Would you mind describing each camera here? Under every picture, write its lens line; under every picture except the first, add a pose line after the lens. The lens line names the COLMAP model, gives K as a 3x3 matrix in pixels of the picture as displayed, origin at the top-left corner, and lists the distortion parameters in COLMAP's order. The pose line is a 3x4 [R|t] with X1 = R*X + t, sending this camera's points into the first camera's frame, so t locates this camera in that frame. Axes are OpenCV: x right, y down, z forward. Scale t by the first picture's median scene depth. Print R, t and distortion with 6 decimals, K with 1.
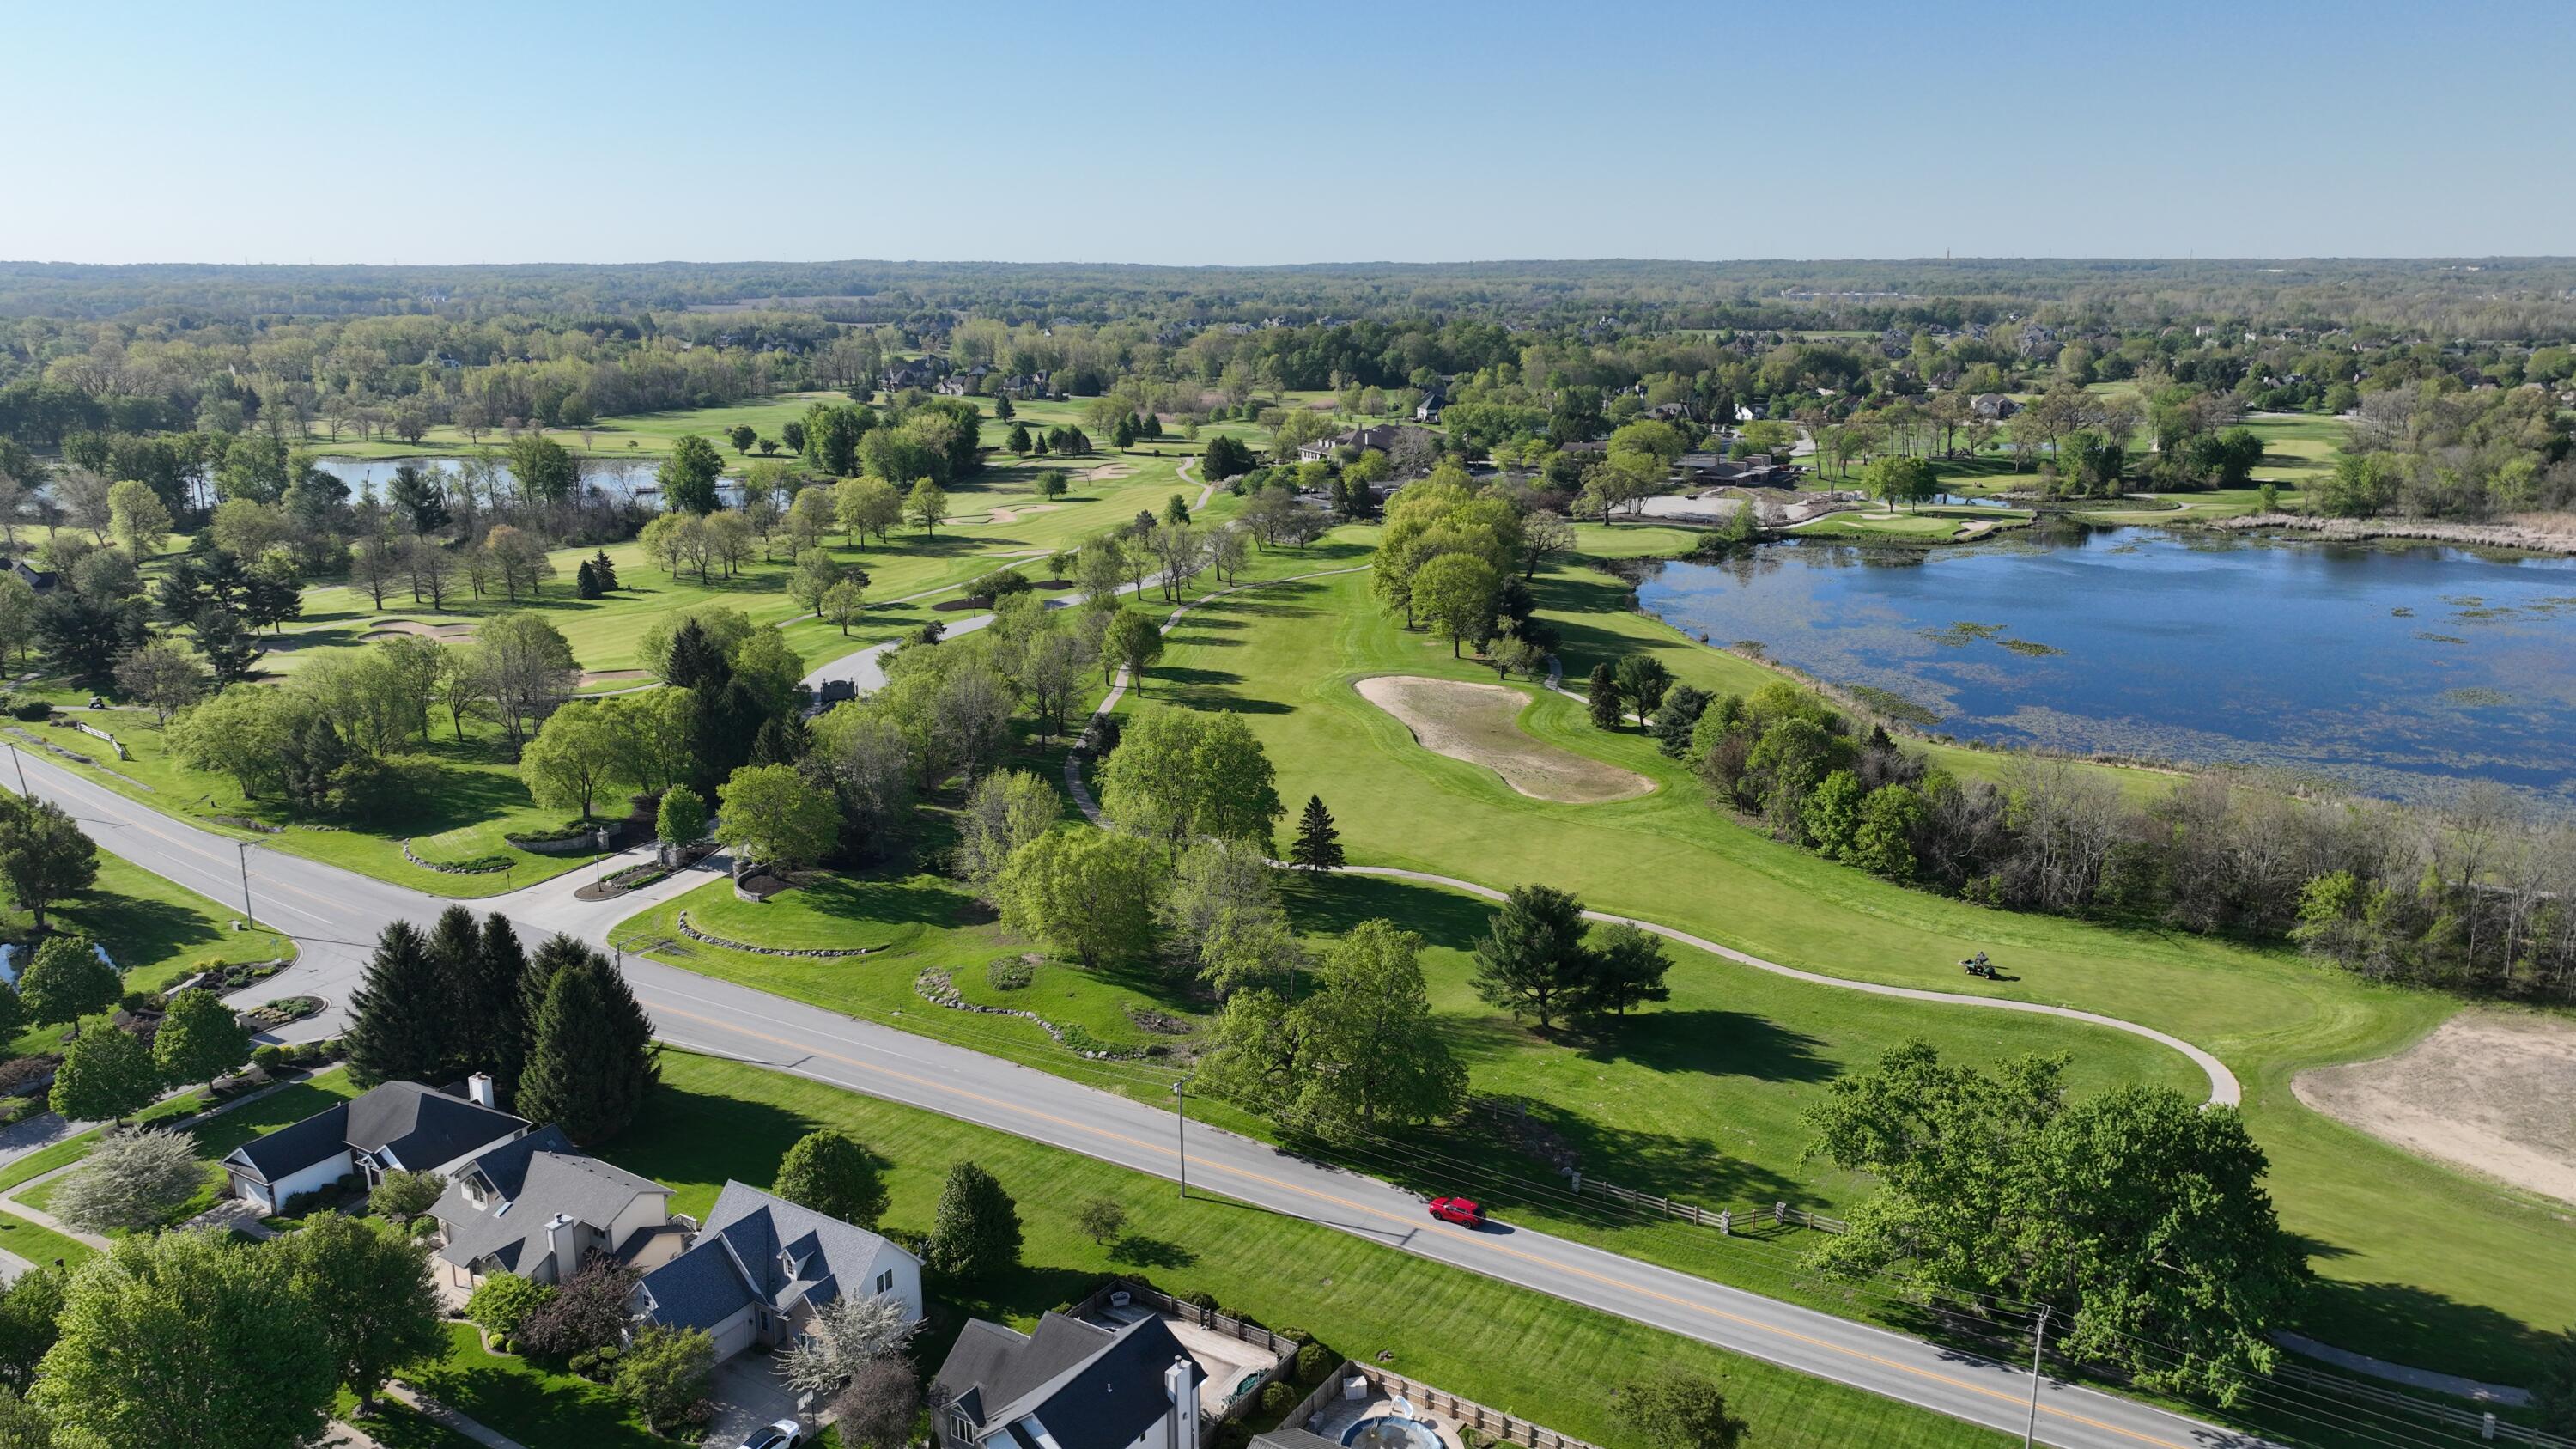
lens RADIAL K [[1807.2, 0, 1288.0], [0, 1807.2, 724.5], [0, 0, 1]] dist [0.002284, 0.007777]
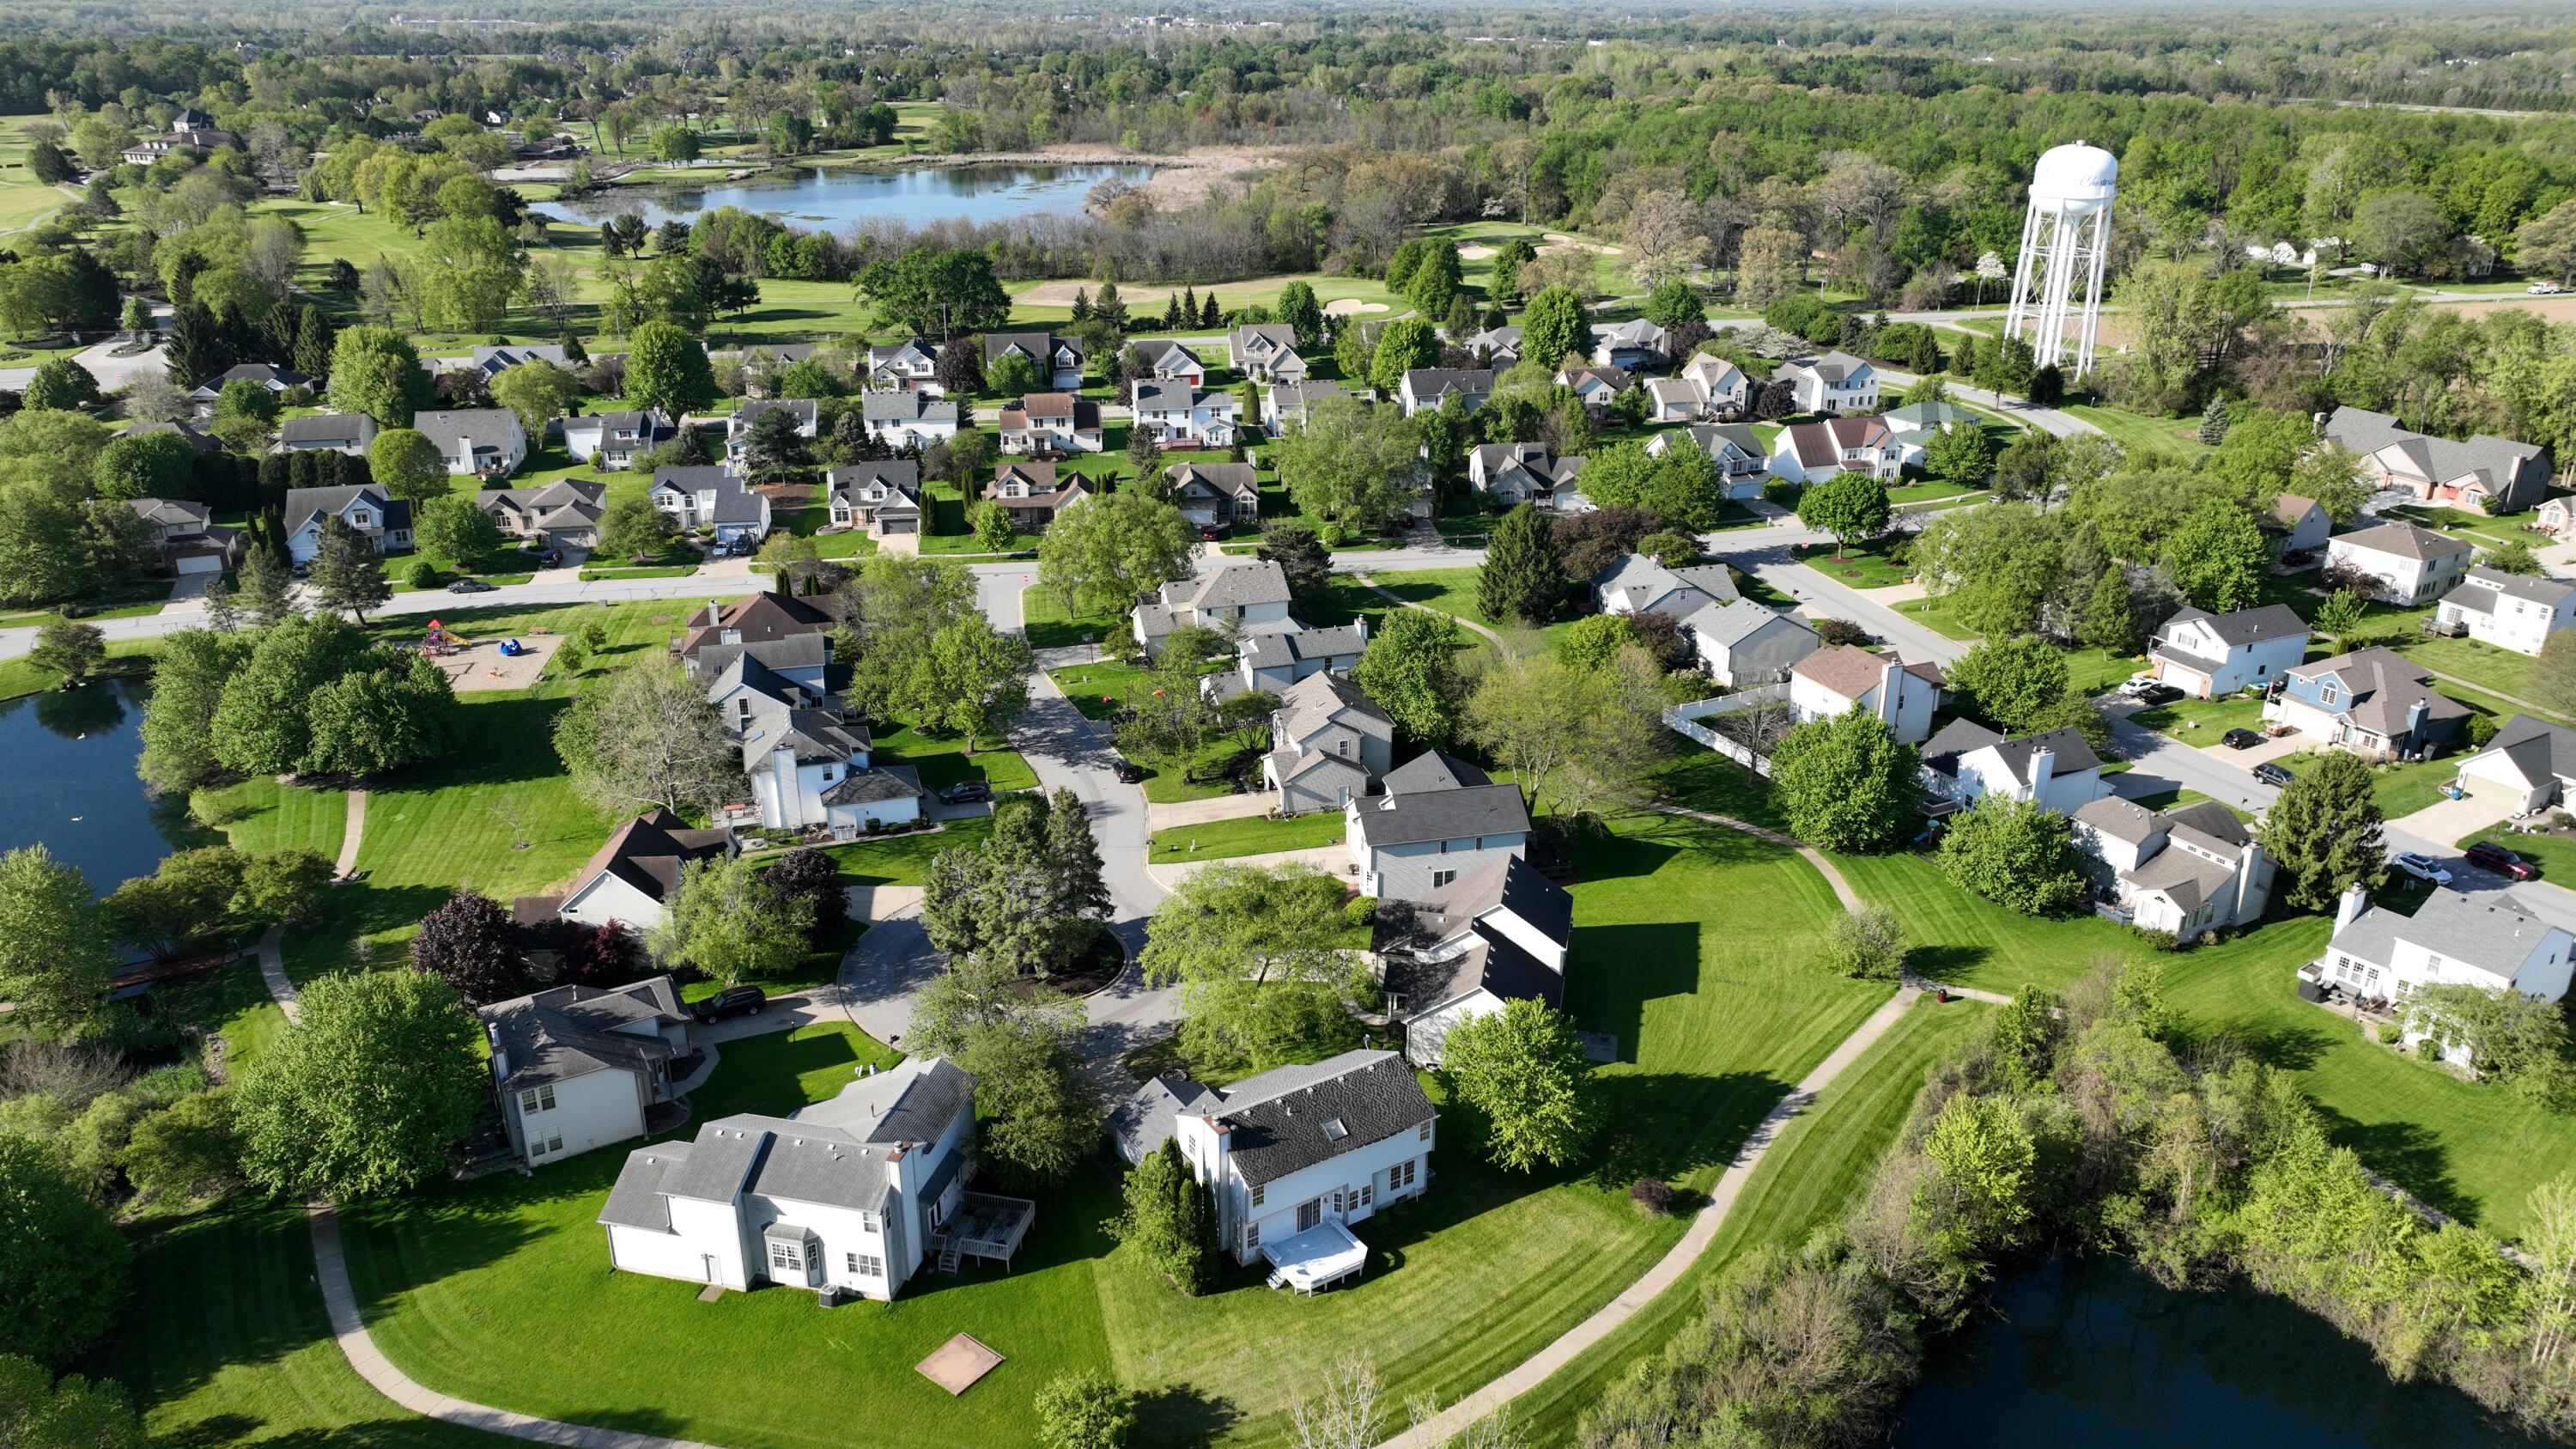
lens RADIAL K [[1806.4, 0, 1281.8], [0, 1806.4, 723.7], [0, 0, 1]] dist [0.007121, 0.009040]
pose [[0.757465, -0.241907, 0.606405, -0.146786], [0.158276, 0.969155, 0.188911, 0.060761], [-0.633399, -0.047114, 0.772389, -0.223122]]
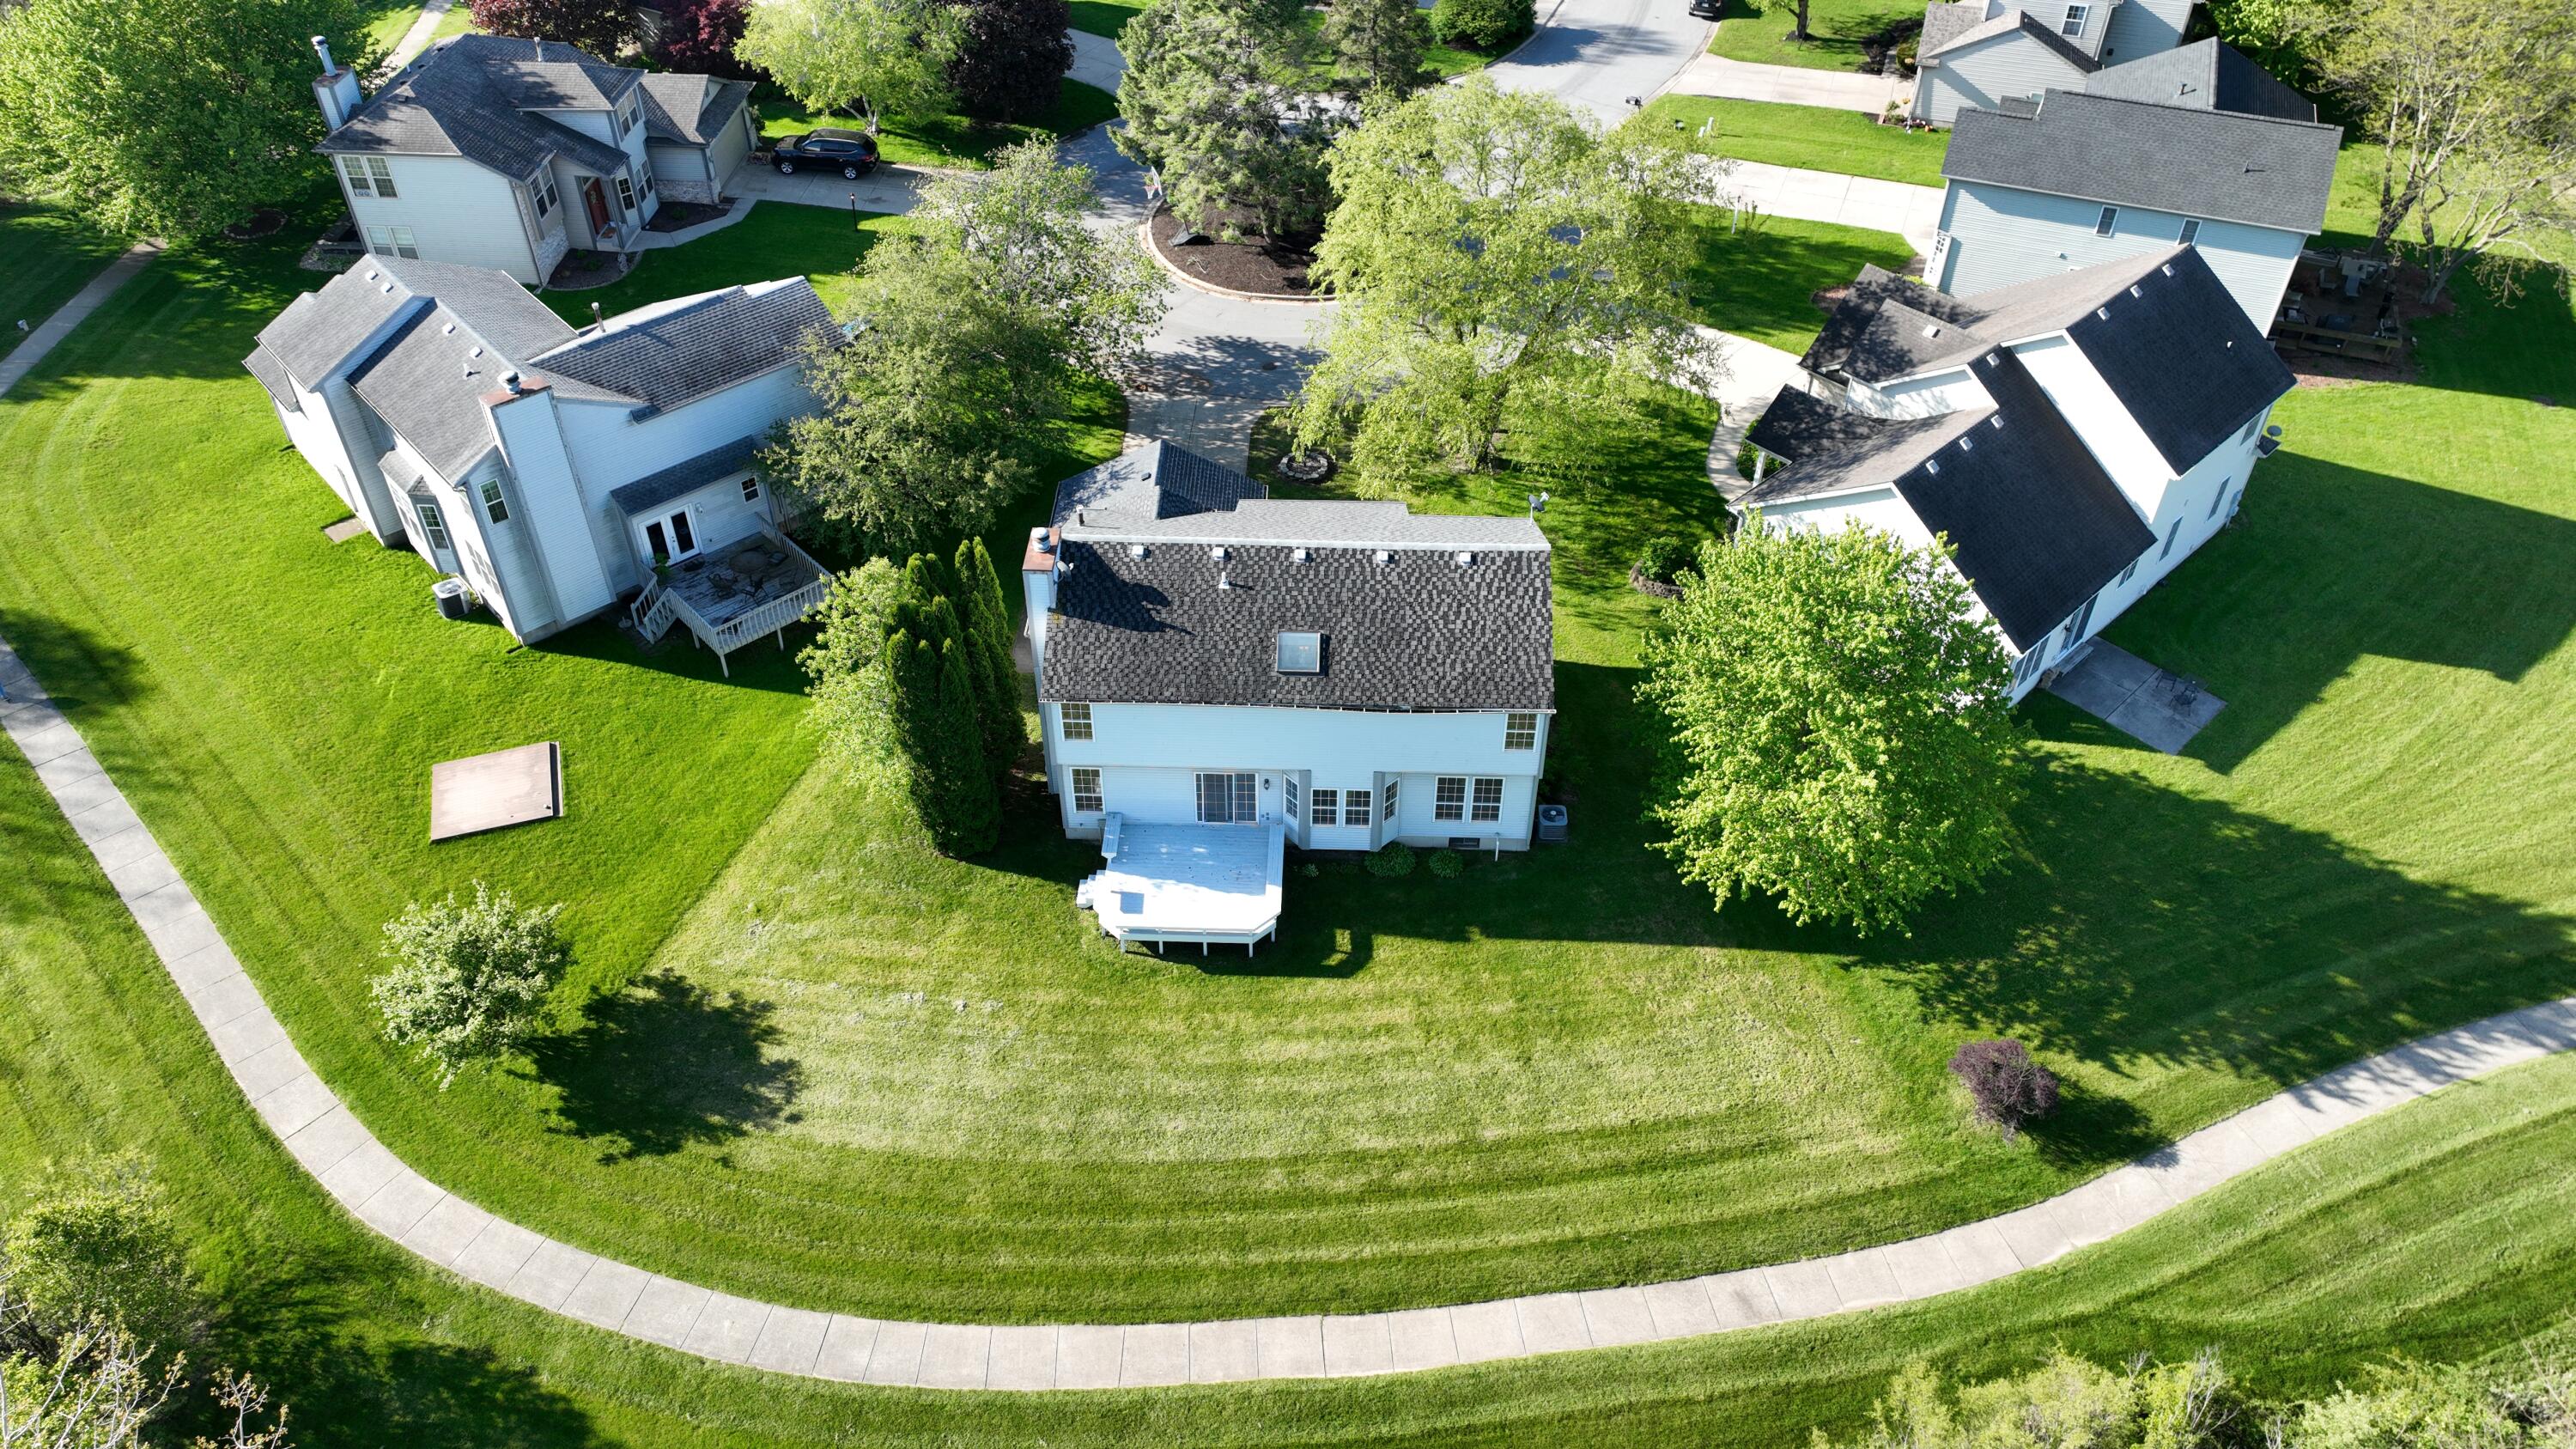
lens RADIAL K [[1807.2, 0, 1288.0], [0, 1807.2, 724.5], [0, 0, 1]] dist [0.002284, 0.007777]
pose [[0.993913, -0.070817, 0.084387, -0.089001], [0.024485, 0.888857, 0.457529, 0.084826], [-0.107409, -0.452678, 0.885181, -0.186444]]
